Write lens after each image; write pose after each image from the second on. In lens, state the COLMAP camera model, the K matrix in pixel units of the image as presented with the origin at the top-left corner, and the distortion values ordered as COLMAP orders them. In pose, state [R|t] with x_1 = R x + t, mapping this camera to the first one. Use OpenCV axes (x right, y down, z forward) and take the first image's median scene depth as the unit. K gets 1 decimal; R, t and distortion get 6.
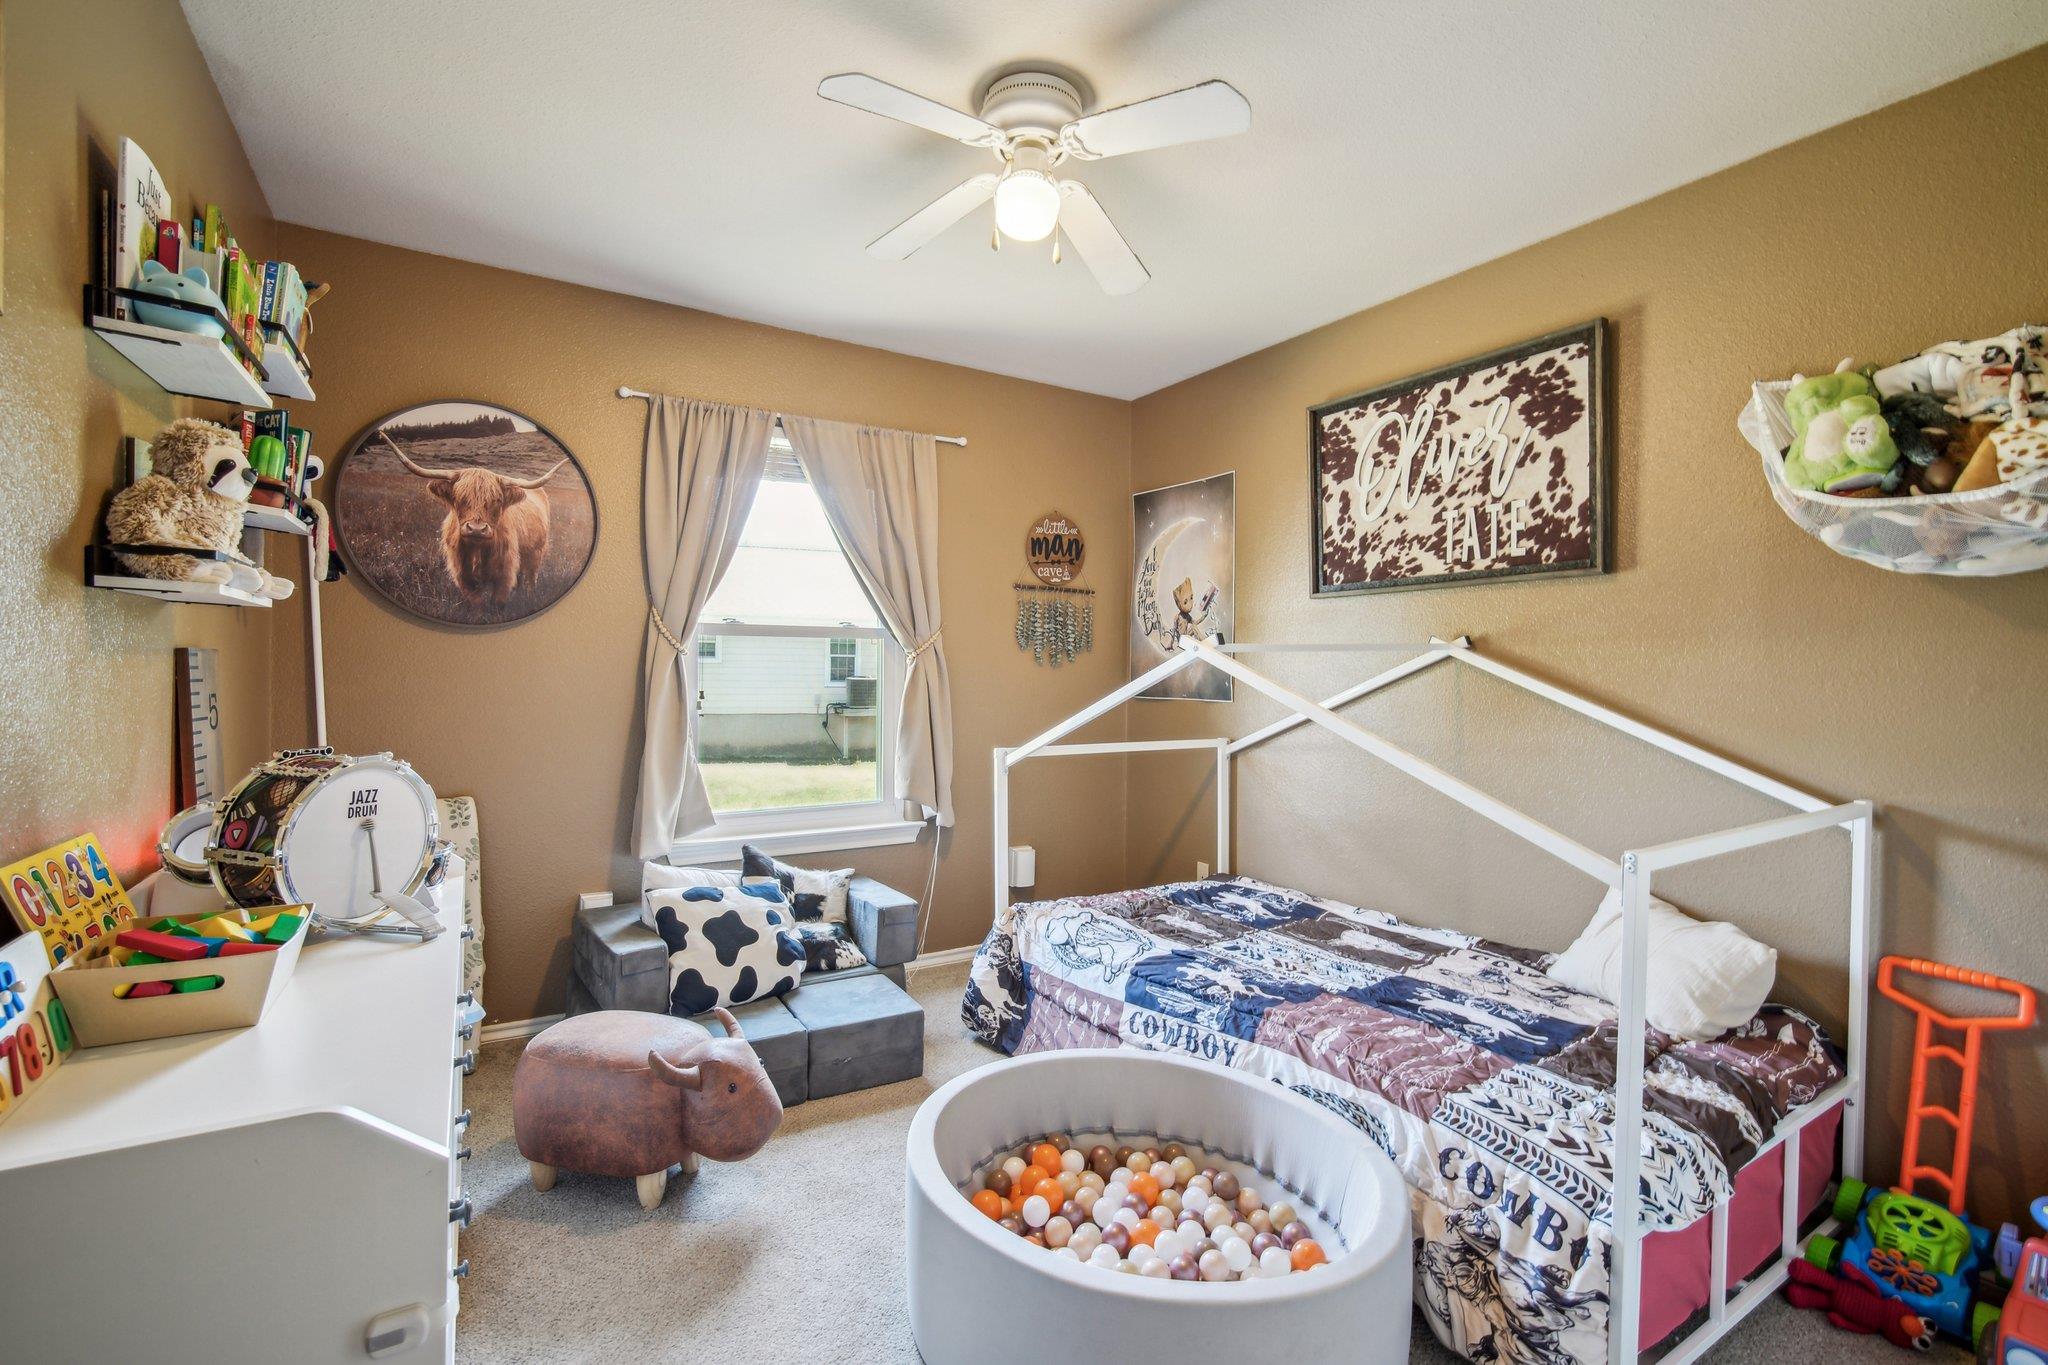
lens RADIAL K [[890.5, 0, 1028.5], [0, 890.5, 686.1], [0, 0, 1]] dist [-0.005386, -0.000393]
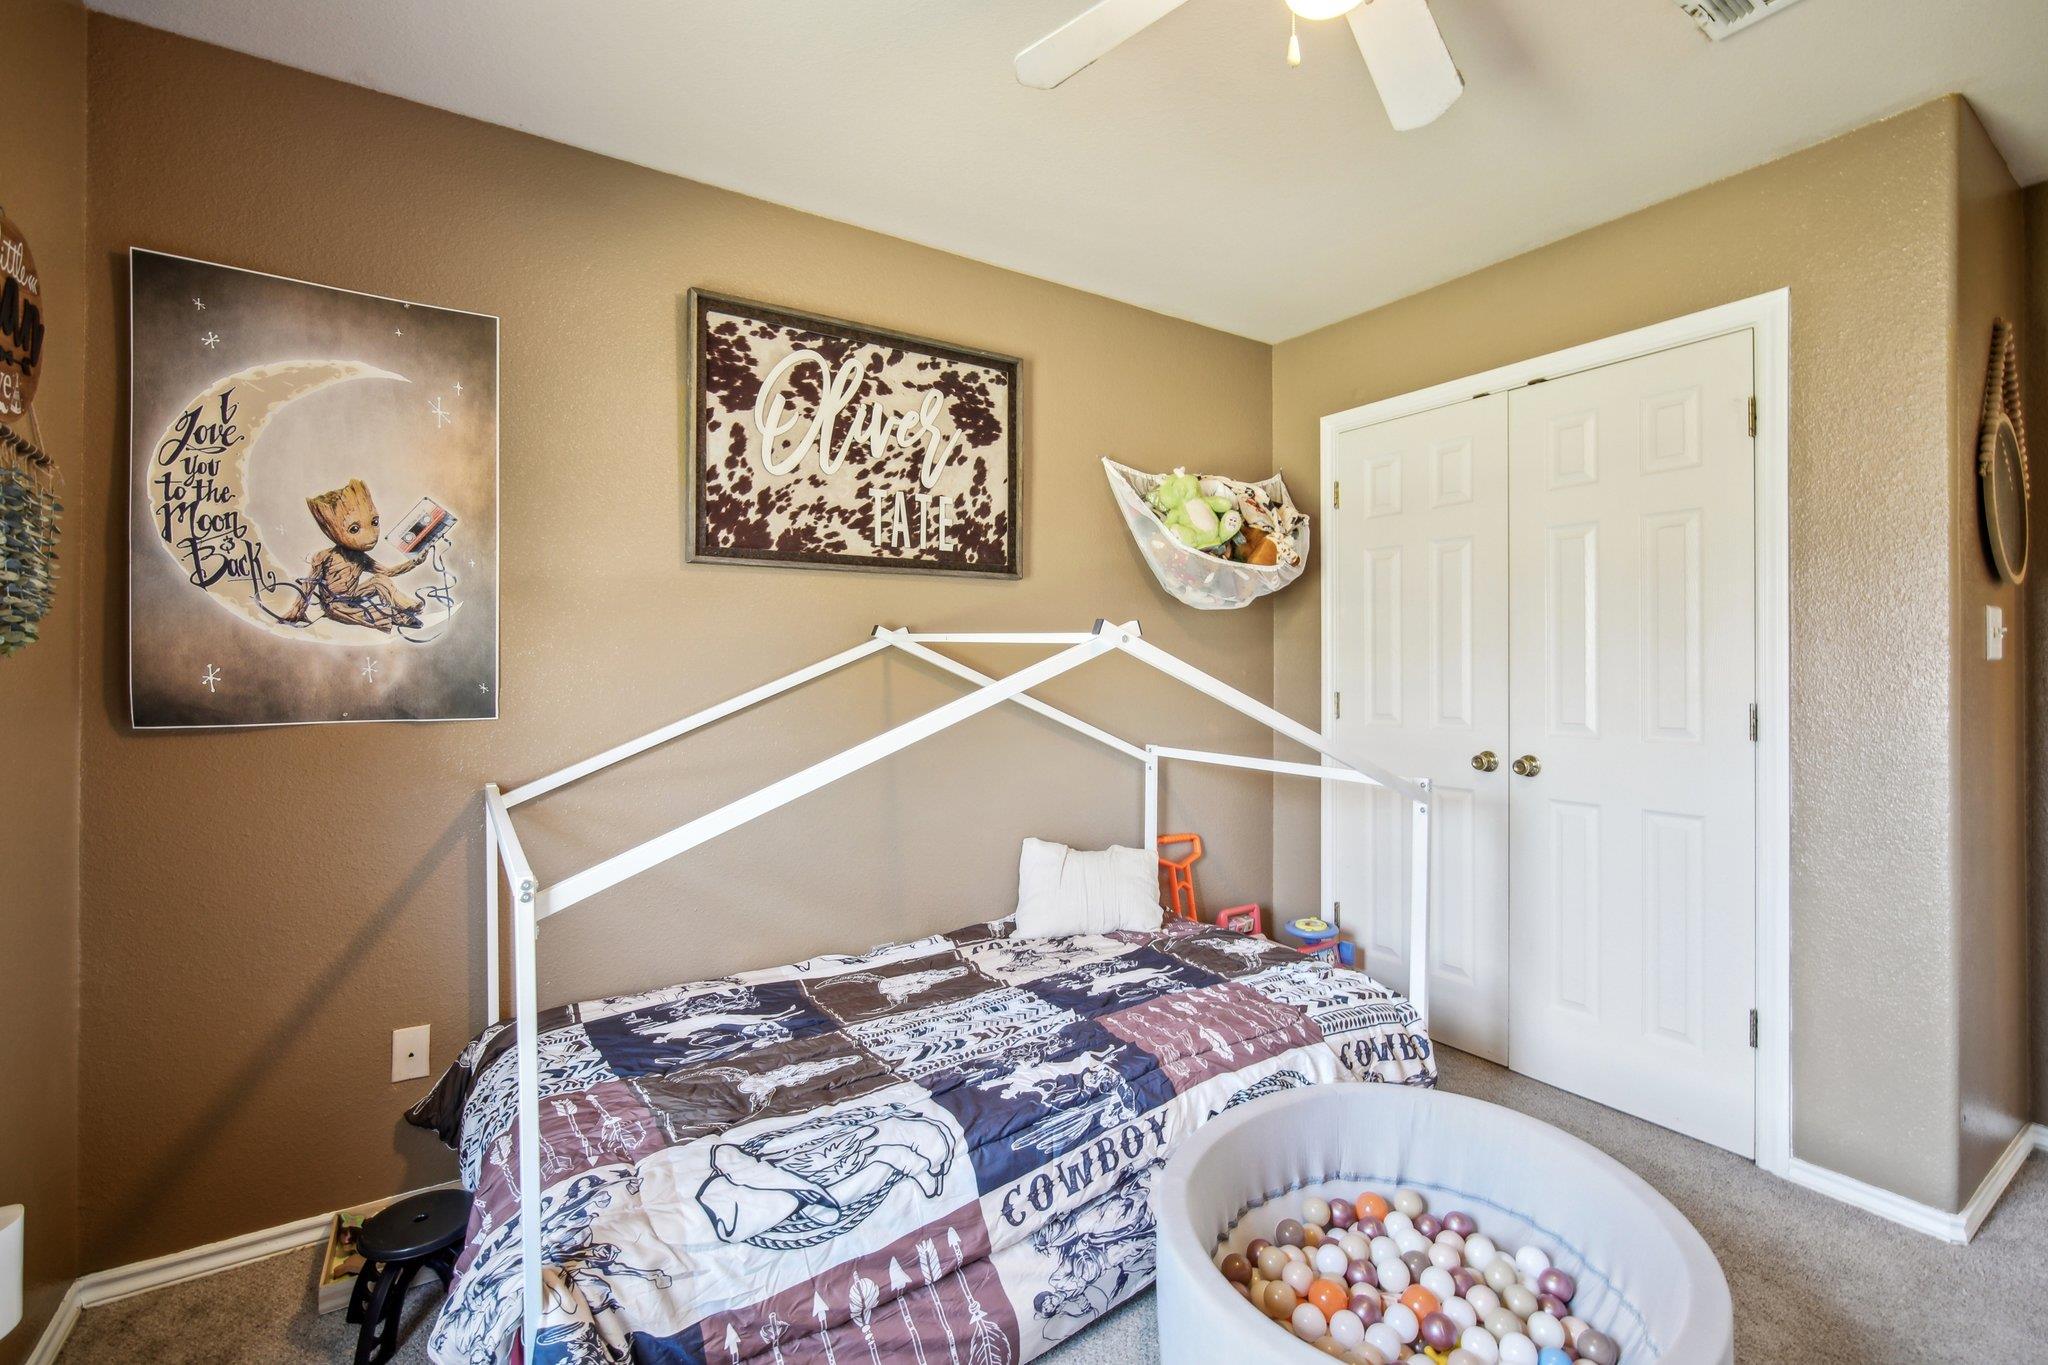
lens RADIAL K [[913.5, 0, 1032.2], [0, 913.5, 666.2], [0, 0, 1]] dist [-0.003677, 0.001354]
pose [[-0.020029, -0.015225, 0.999683, -0.467648], [0.014155, 0.999780, 0.015510, -0.026457], [-0.999699, 0.014461, -0.019809, 0.853521]]
